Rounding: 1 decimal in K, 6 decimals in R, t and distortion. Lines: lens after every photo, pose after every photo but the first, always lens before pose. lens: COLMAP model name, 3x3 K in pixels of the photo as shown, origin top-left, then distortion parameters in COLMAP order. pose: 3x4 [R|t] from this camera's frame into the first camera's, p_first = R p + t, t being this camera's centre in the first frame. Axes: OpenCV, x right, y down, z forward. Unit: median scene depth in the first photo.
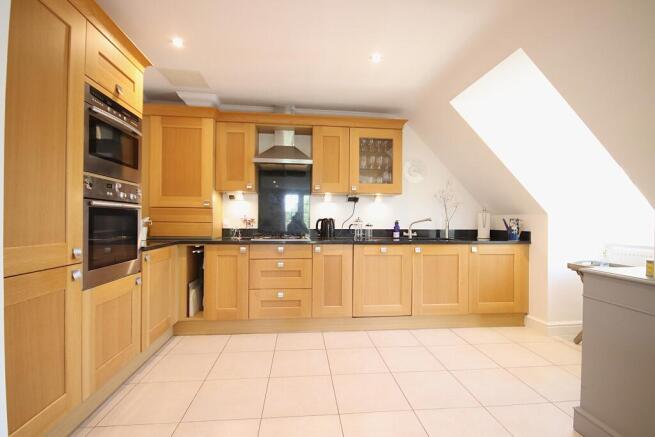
lens RADIAL K [[303.3, 0, 327.5], [0, 303.3, 218.5], [0, 0, 1]] dist [-0.001169, -0.000206]
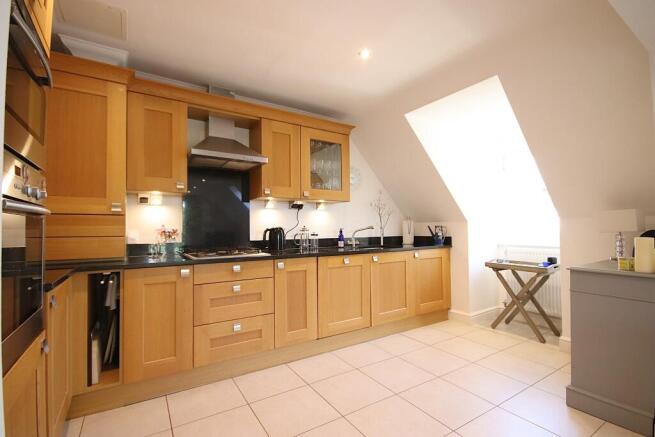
lens RADIAL K [[303.3, 0, 327.5], [0, 303.3, 218.5], [0, 0, 1]] dist [-0.001169, -0.000206]
pose [[0.890886, 0.000158, 0.454228, -0.276556], [0.011471, 0.999673, -0.022846, -0.005621], [-0.454083, 0.025563, 0.890593, 0.180520]]
